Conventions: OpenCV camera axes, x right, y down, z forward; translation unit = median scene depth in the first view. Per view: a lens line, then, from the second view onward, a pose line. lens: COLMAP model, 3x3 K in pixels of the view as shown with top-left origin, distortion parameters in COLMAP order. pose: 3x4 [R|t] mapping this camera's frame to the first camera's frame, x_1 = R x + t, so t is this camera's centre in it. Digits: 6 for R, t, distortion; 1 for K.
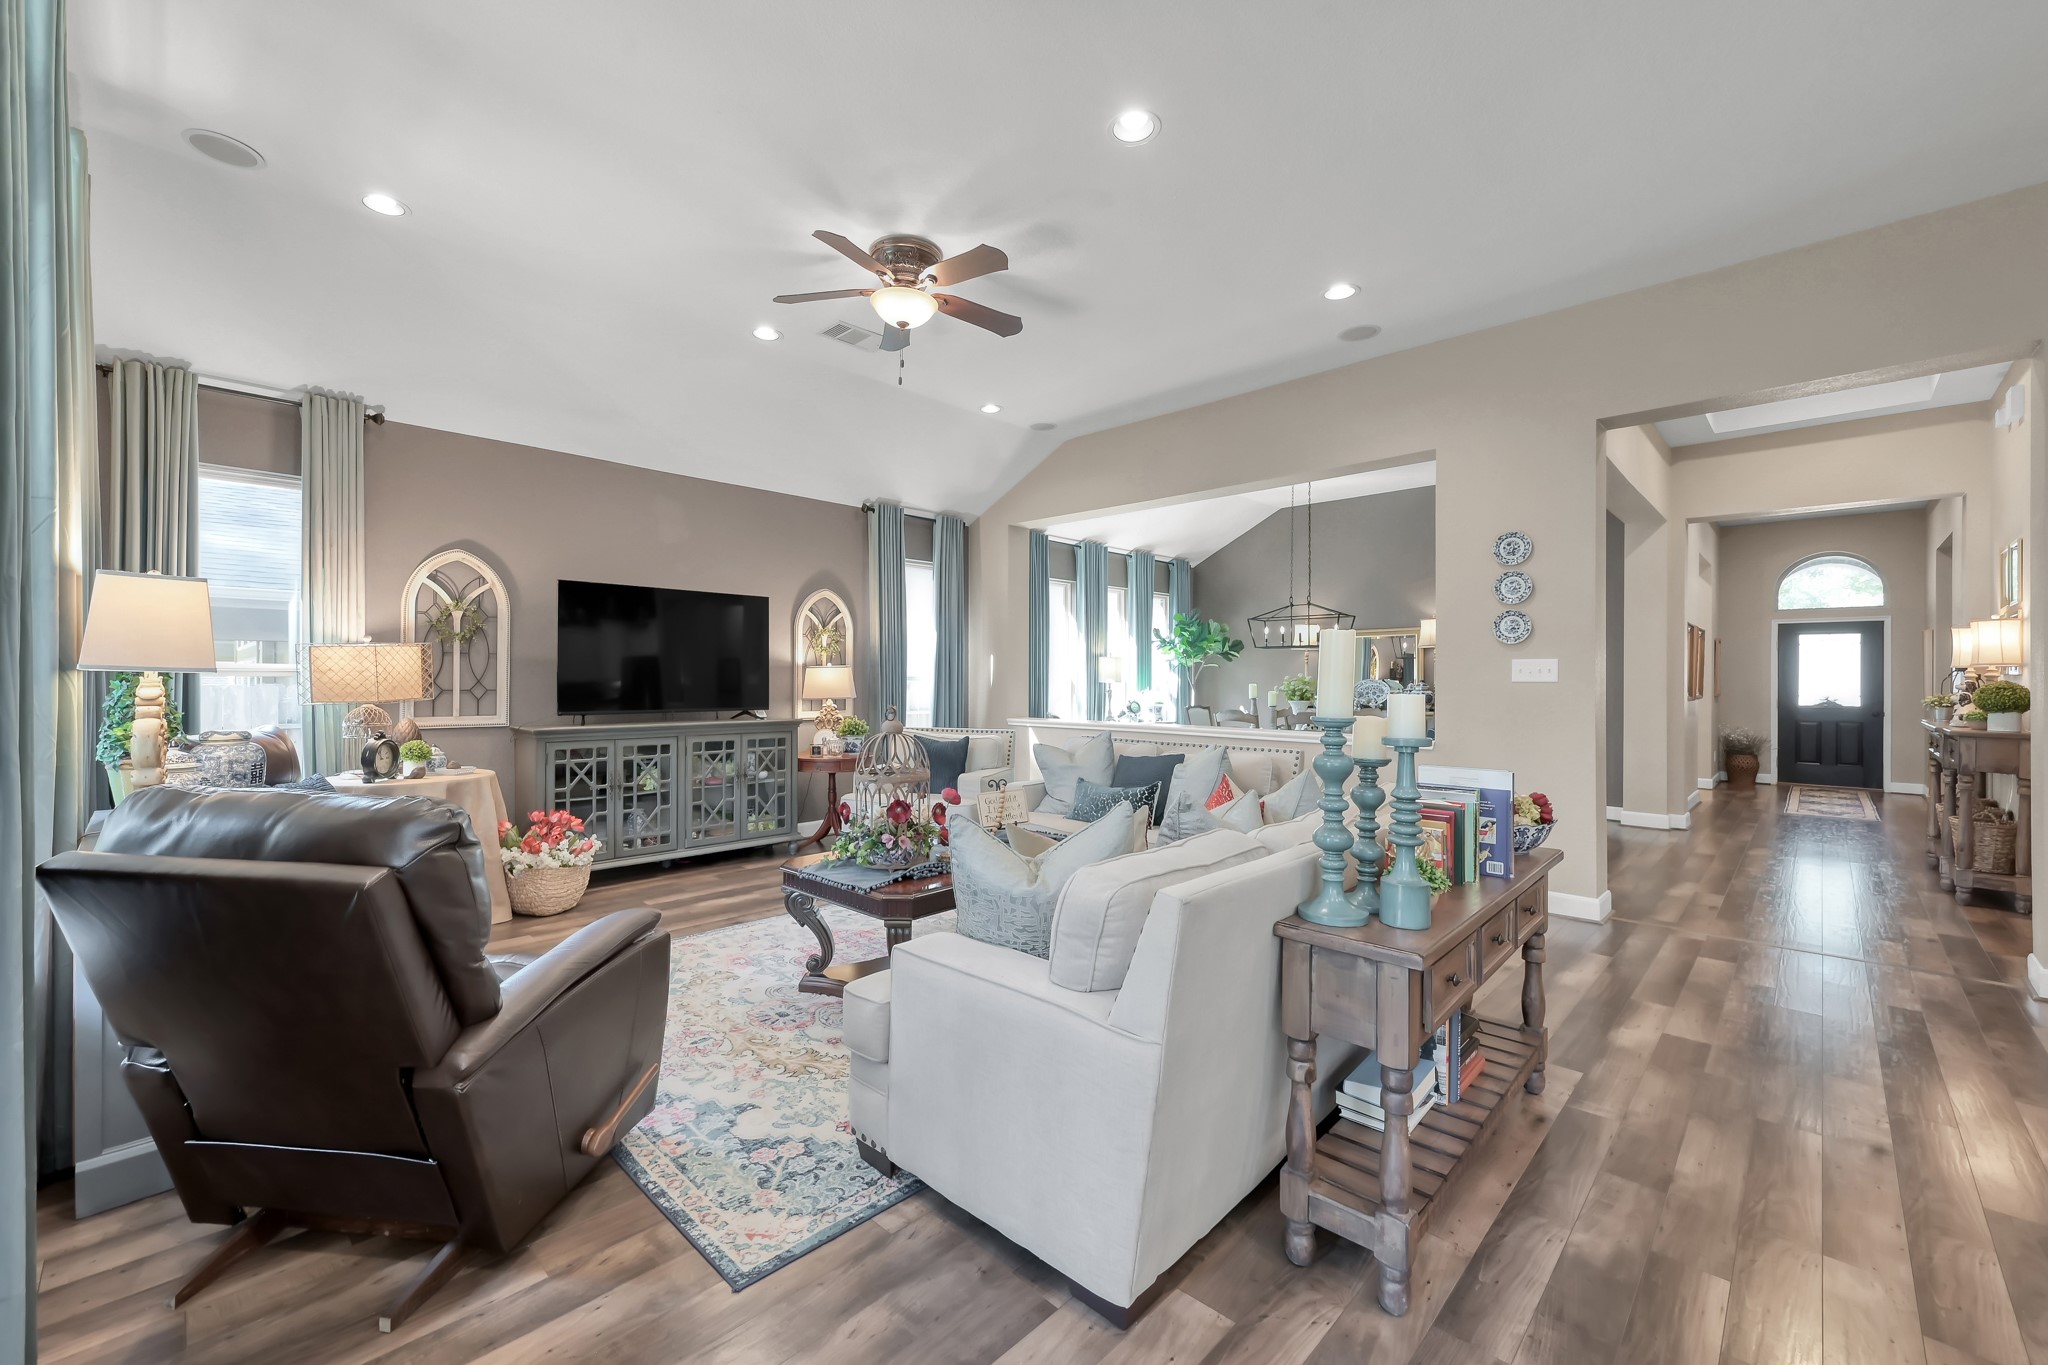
lens RADIAL K [[807.3, 0, 1031.9], [0, 807.3, 681.2], [0, 0, 1]] dist [-0.001777, 0.000078]
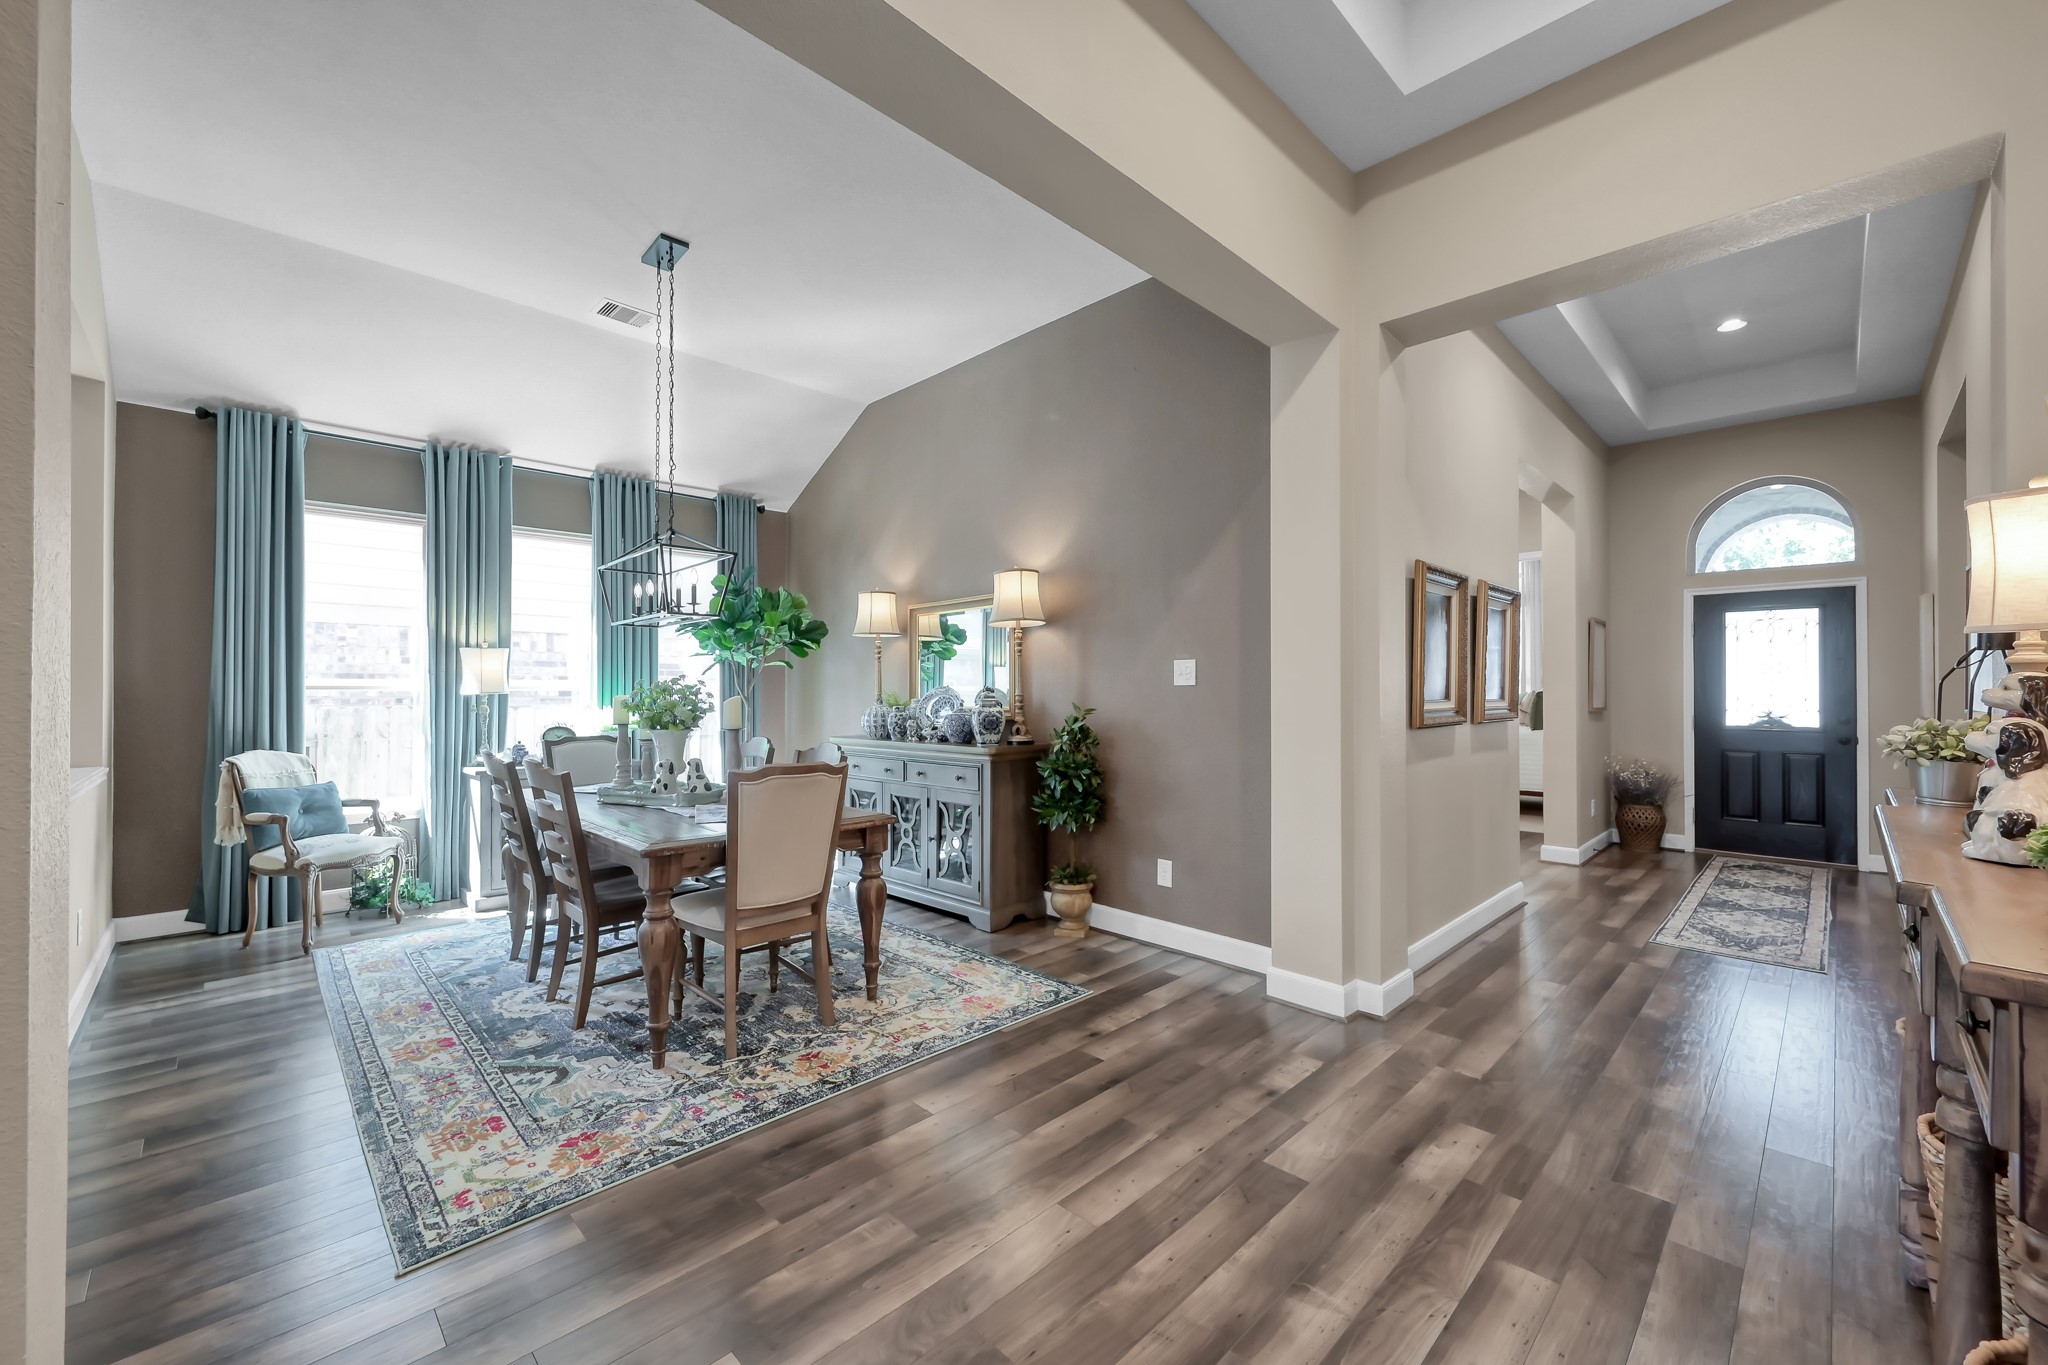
lens RADIAL K [[801.3, 0, 1078.2], [0, 801.3, 687.2], [0, 0, 1]] dist [-0.001377, -0.000099]
pose [[0.999905, -0.002834, 0.013519, 0.463894], [0.002905, 0.999982, -0.005215, 0.002196], [-0.013504, 0.005253, 0.999895, 0.406538]]
